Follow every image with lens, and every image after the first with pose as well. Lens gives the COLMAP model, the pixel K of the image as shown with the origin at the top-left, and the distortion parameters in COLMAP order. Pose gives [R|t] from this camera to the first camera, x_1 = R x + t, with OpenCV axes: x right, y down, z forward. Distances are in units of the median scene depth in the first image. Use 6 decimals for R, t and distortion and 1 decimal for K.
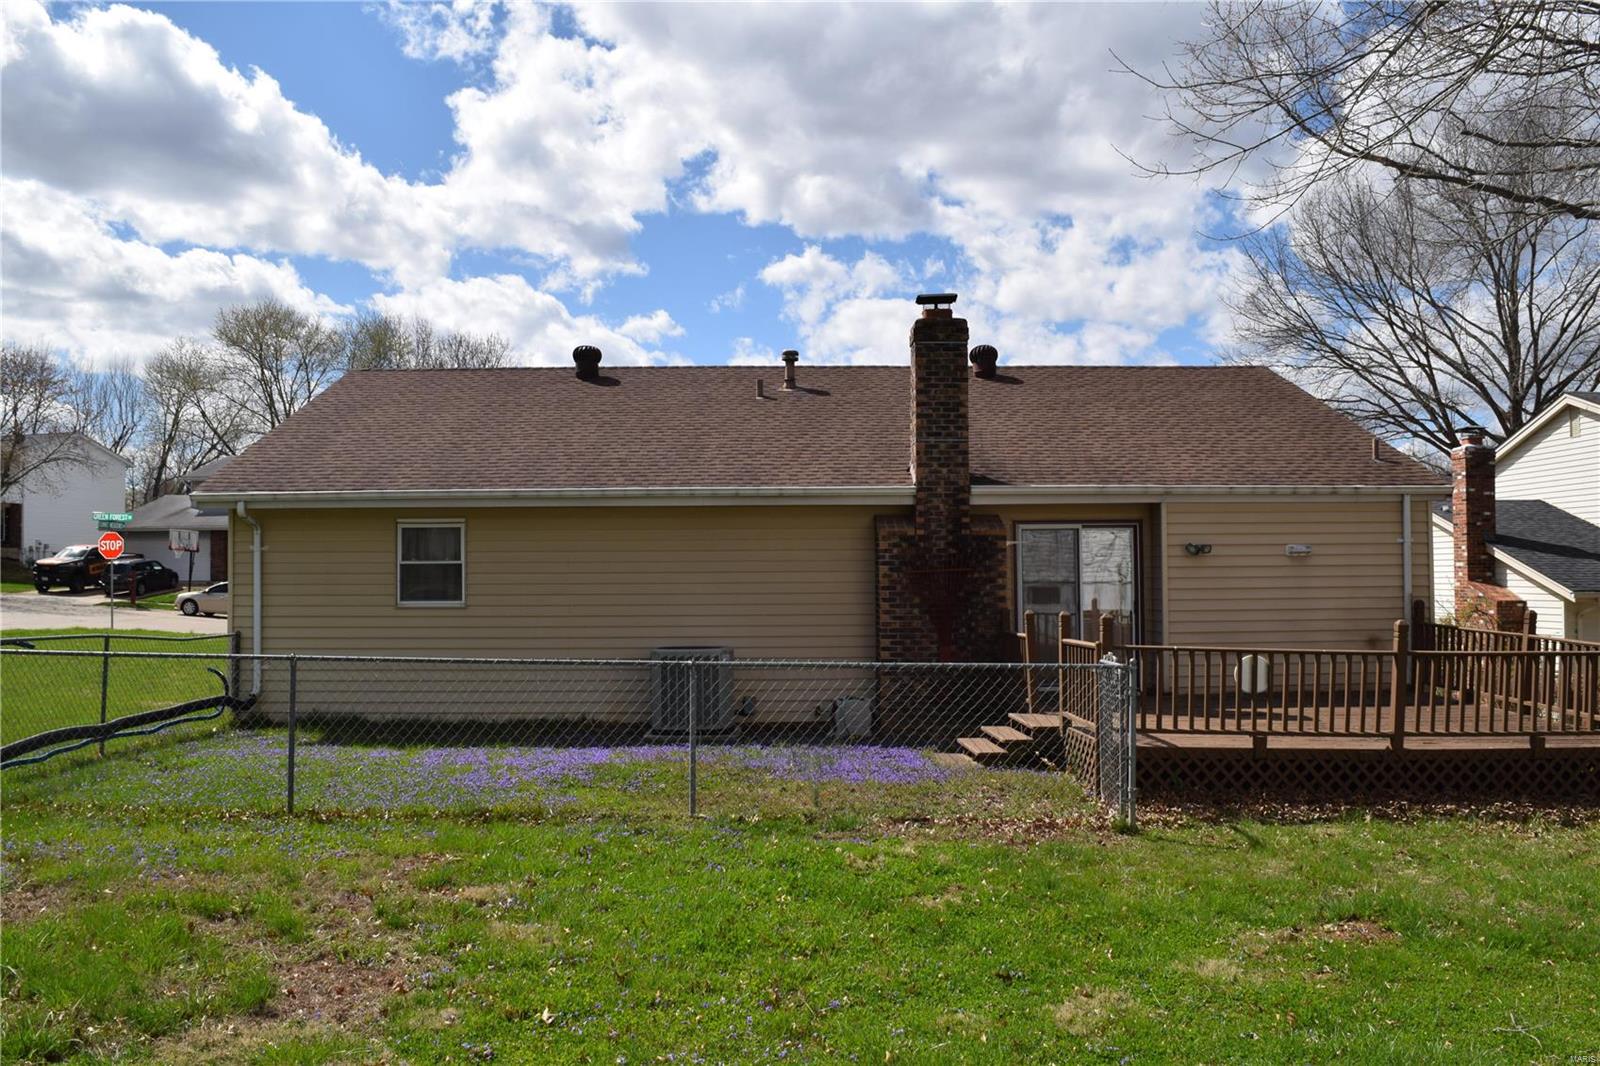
lens RADIAL K [[1260.7, 0, 800.0], [0, 1260.7, 533.0], [0, 0, 1]] dist [-0.090317, 0.012984]
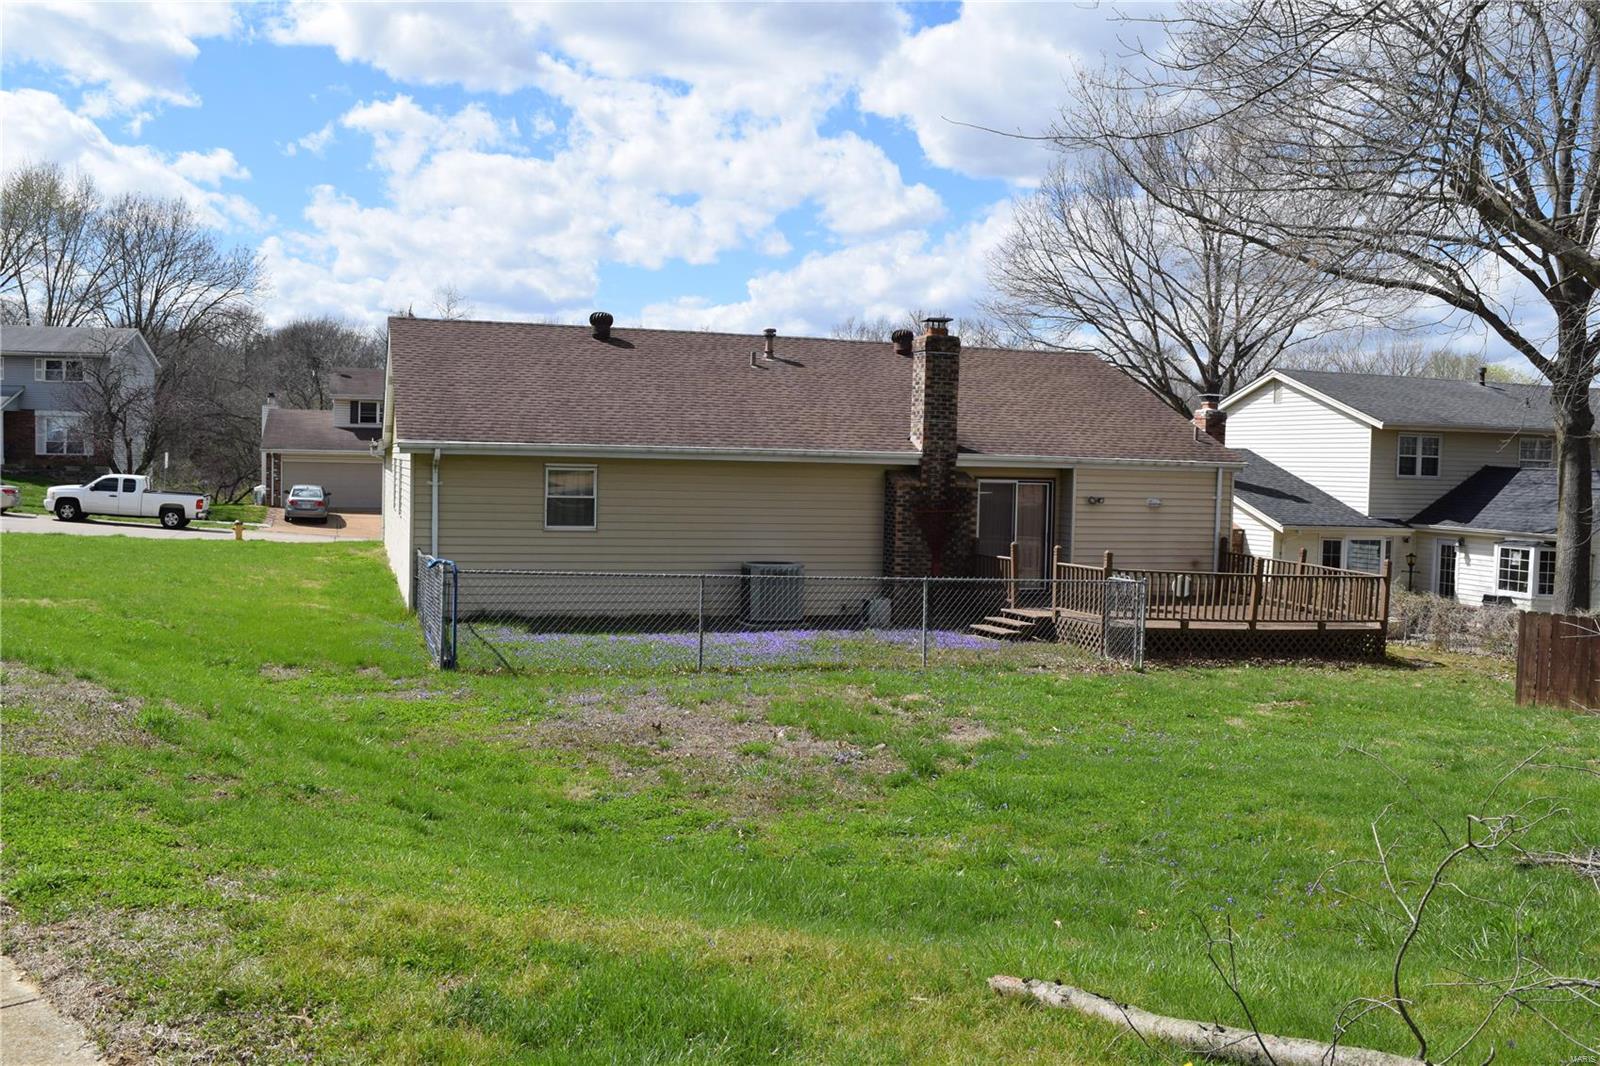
lens RADIAL K [[1391.8, 0, 800.0], [0, 1391.8, 533.0], [0, 0, 1]] dist [-0.069686, 0.000019]
pose [[0.955505, 0.014433, 0.294621, -0.508640], [-0.039373, 0.996105, 0.078896, -0.065377], [-0.292334, -0.086986, 0.952352, -0.483047]]
